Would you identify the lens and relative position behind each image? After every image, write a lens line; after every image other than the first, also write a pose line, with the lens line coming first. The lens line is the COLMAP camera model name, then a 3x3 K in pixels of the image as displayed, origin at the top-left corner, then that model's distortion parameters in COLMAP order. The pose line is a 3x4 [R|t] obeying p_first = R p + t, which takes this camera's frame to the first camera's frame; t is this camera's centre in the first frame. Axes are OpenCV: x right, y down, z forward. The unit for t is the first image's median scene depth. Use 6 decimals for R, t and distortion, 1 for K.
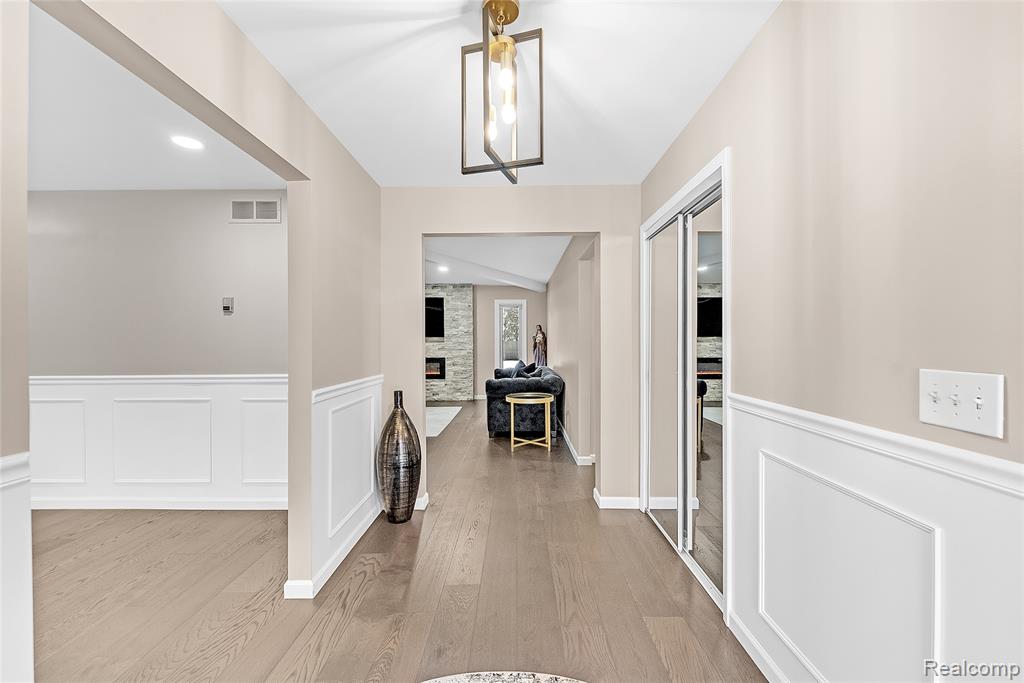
lens RADIAL K [[426.4, 0, 514.3], [0, 426.4, 340.6], [0, 0, 1]] dist [0.002675, 0.000073]
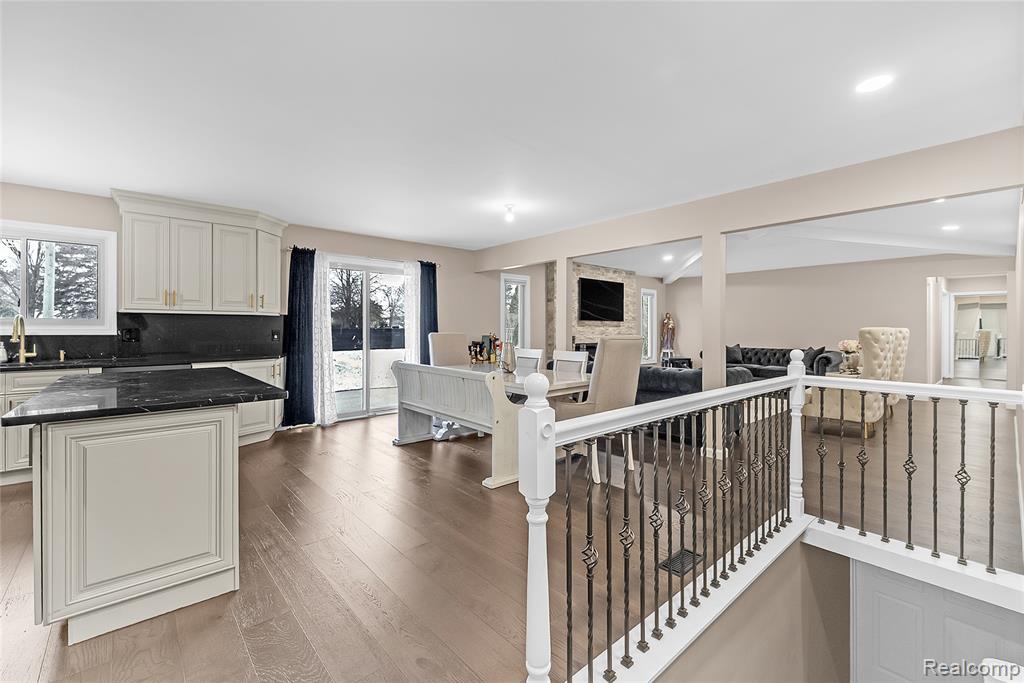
lens RADIAL K [[433.6, 0, 510.7], [0, 433.6, 336.9], [0, 0, 1]] dist [0.001971, -0.000068]
pose [[0.742117, -0.005360, 0.670249, -1.049864], [-0.000892, 0.999959, 0.008984, 0.018759], [-0.670270, -0.007265, 0.742082, 0.409530]]
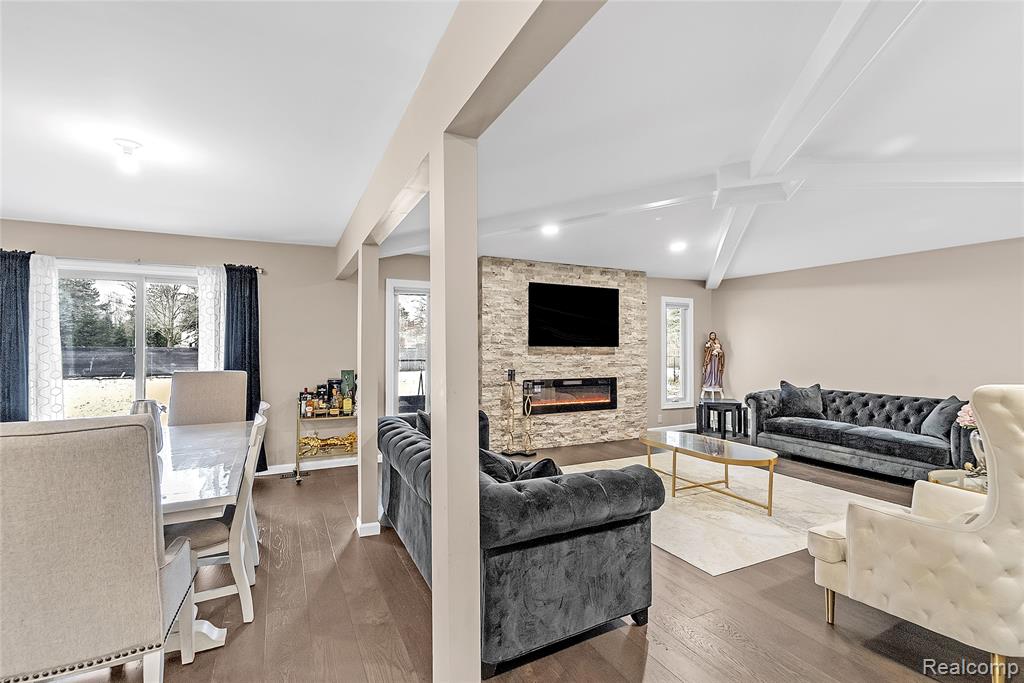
lens RADIAL K [[456.4, 0, 508.4], [0, 456.4, 345.7], [0, 0, 1]] dist [-0.000004, 0.000097]
pose [[0.891638, 0.008514, 0.452668, -0.644117], [-0.005747, 0.999955, -0.007485, -0.003780], [-0.452712, 0.004073, 0.891648, 0.429858]]
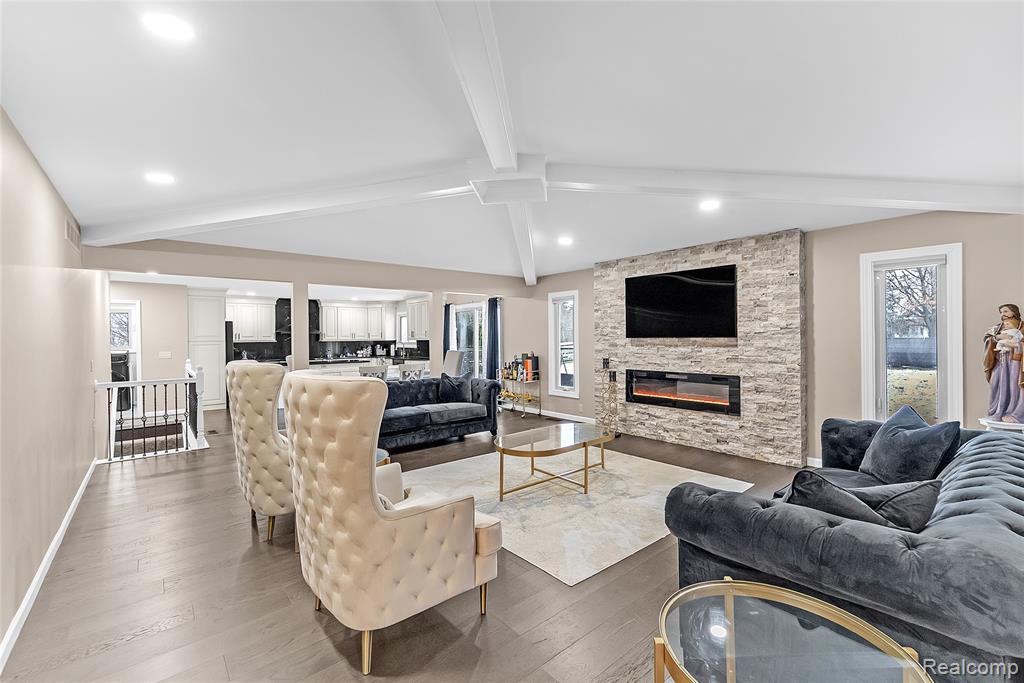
lens RADIAL K [[433.6, 0, 510.7], [0, 433.6, 336.9], [0, 0, 1]] dist [0.001971, -0.000068]
pose [[0.651919, -0.001848, -0.758286, 0.062189], [0.004478, 0.999989, 0.001413, -0.011173], [0.758275, -0.004317, 0.651920, 0.428756]]
